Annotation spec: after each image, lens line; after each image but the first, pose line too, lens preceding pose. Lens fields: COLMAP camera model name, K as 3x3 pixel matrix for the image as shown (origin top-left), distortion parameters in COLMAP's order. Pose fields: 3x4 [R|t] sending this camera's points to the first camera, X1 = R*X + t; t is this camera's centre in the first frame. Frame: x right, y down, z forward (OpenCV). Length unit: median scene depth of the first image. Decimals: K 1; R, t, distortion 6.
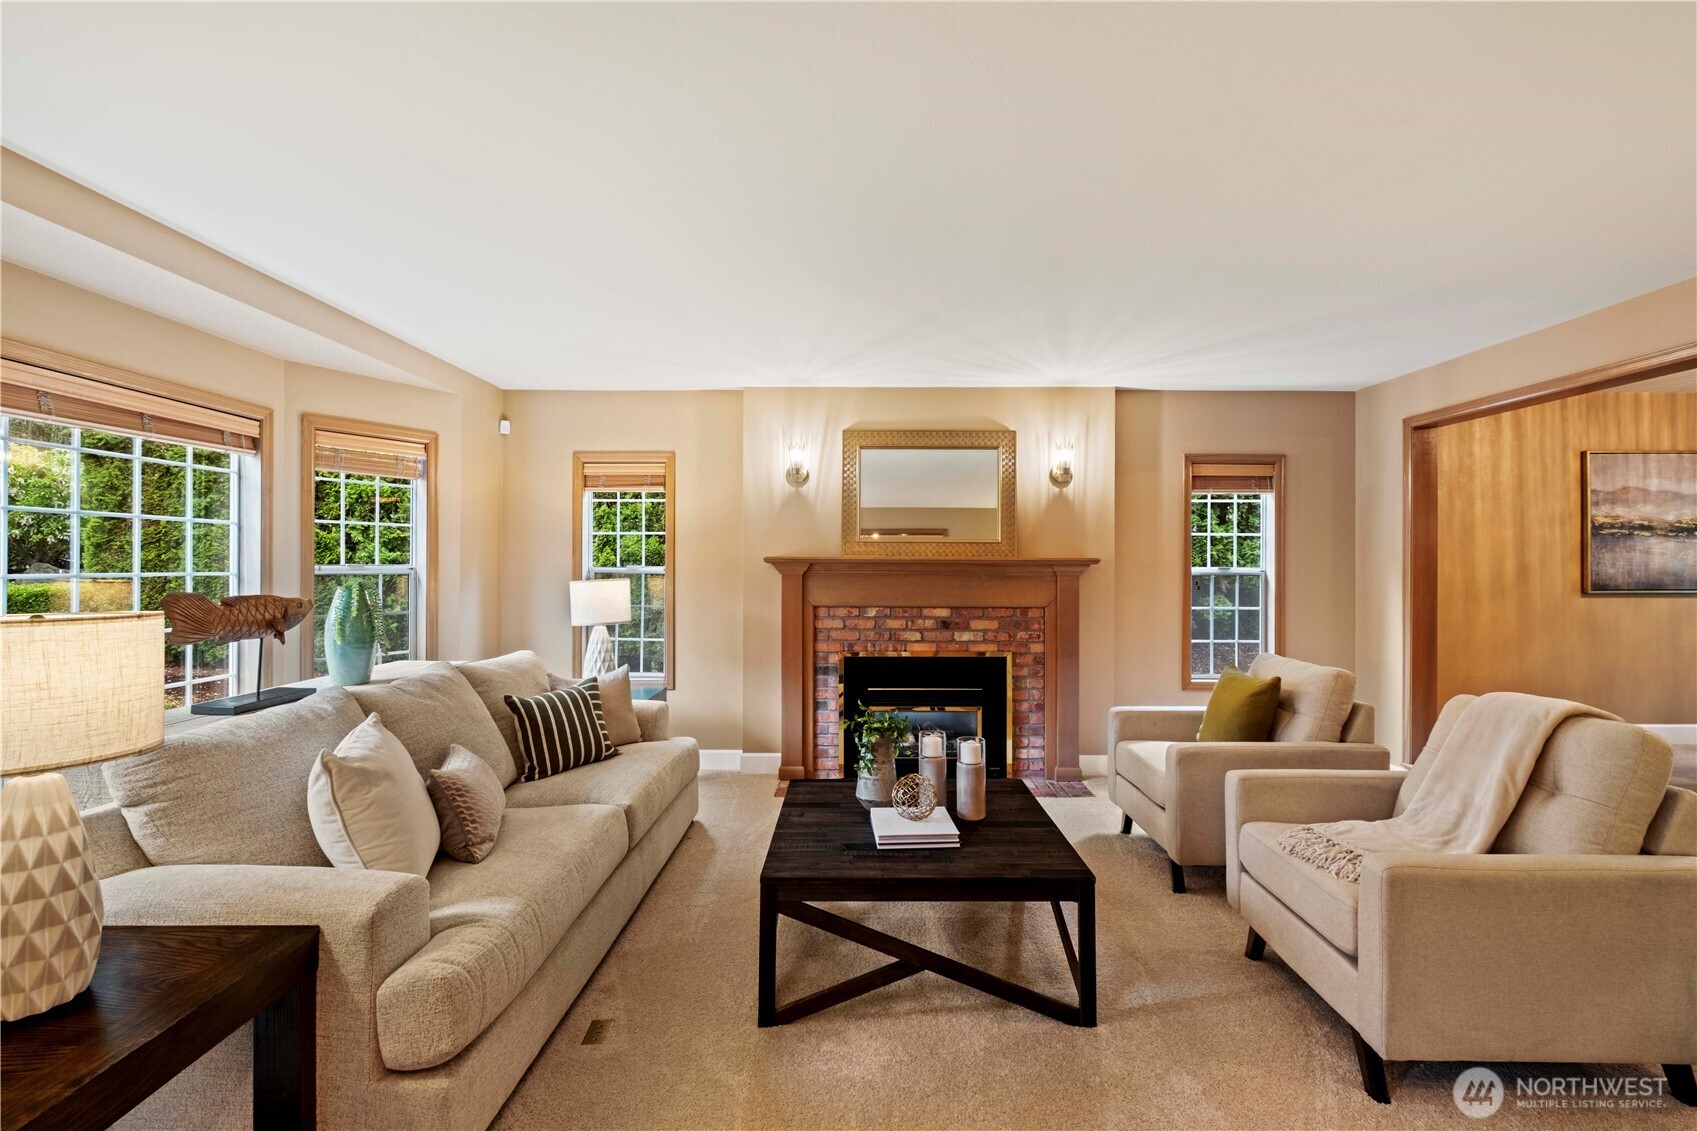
lens RADIAL K [[740.9, 0, 843.7], [0, 740.9, 562.3], [0, 0, 1]] dist [0.000322, -0.000563]
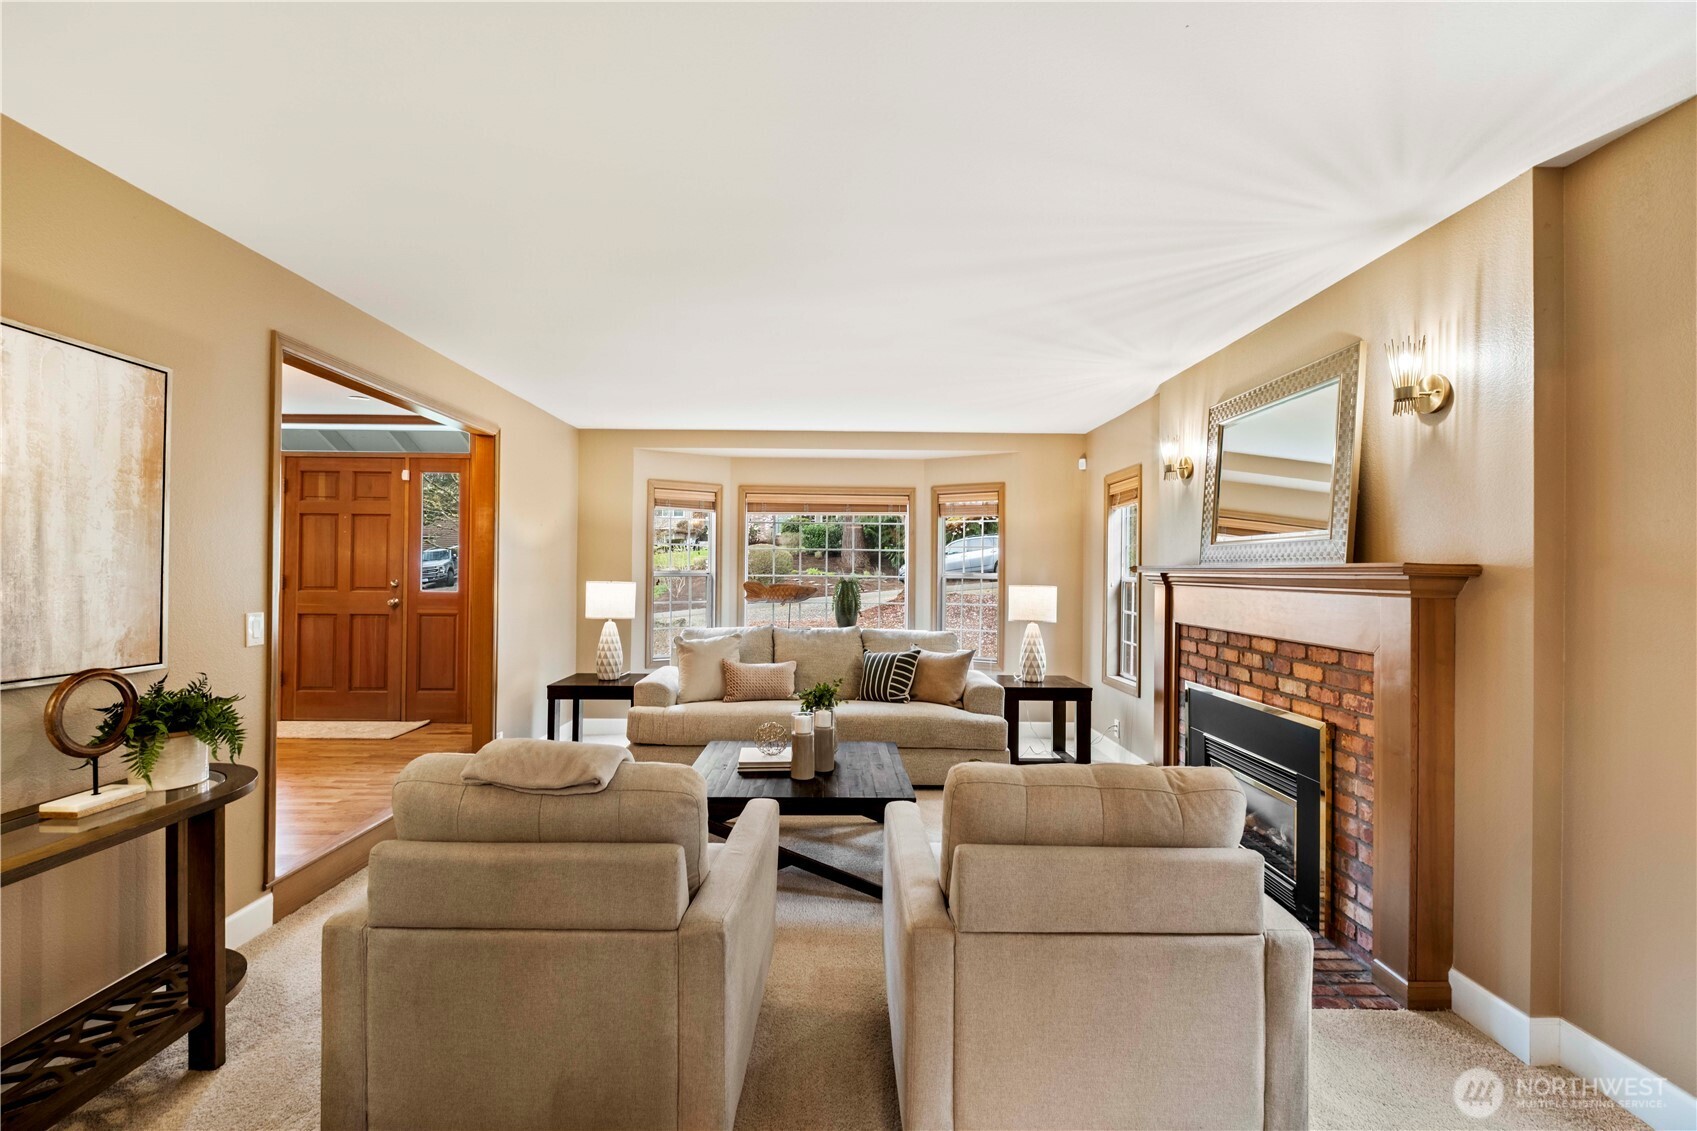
lens RADIAL K [[740.9, 0, 843.7], [0, 740.9, 562.3], [0, 0, 1]] dist [0.000322, -0.000563]
pose [[0.009229, -0.013809, -0.999862, 0.808897], [-0.006088, 0.999885, -0.013866, 0.002912], [0.999939, 0.006215, 0.009144, 0.605147]]
